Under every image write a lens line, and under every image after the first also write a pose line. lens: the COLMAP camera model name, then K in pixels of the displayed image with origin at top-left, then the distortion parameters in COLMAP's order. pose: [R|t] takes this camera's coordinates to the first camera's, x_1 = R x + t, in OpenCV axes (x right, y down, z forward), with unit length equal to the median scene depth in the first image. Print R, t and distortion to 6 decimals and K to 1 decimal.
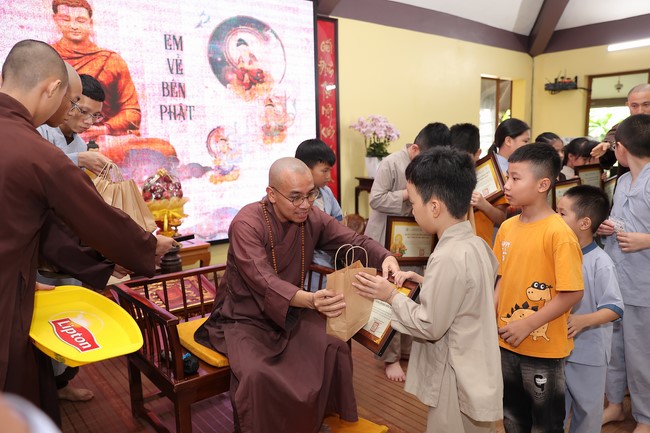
lens RADIAL K [[513.6, 0, 326.3], [0, 513.6, 221.3], [0, 0, 1]] dist [-0.079798, 0.106171]
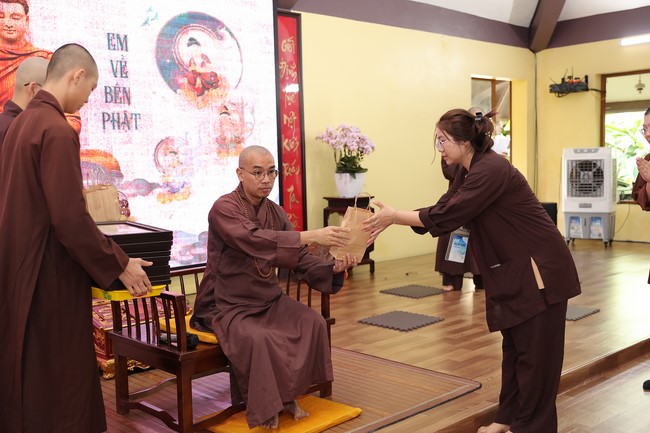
lens RADIAL K [[745.0, 0, 325.0], [0, 745.0, 216.5], [0, 0, 1]] dist [0.026335, 0.174464]
pose [[0.997584, -0.011903, 0.068450, -0.031240], [0.017605, 0.996368, -0.083309, 0.058760], [-0.067210, 0.084312, 0.994170, -0.267826]]
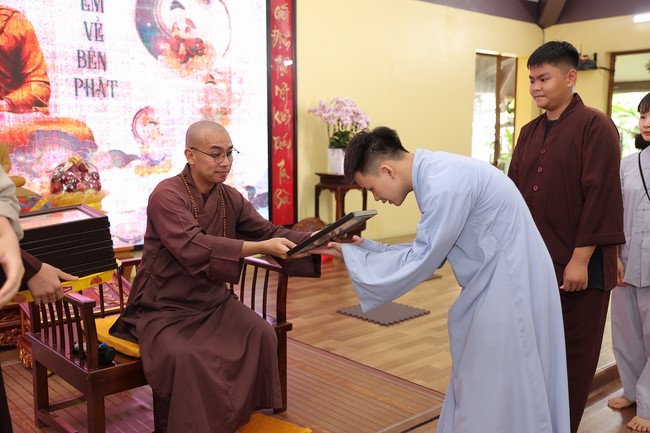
lens RADIAL K [[688.1, 0, 322.5], [0, 688.1, 216.7], [0, 0, 1]] dist [0.008905, 0.125602]
pose [[0.999073, 0.014919, 0.040381, 0.029265], [-0.013540, 0.999323, -0.034212, 0.026008], [-0.040864, 0.033633, 0.998598, -0.115173]]
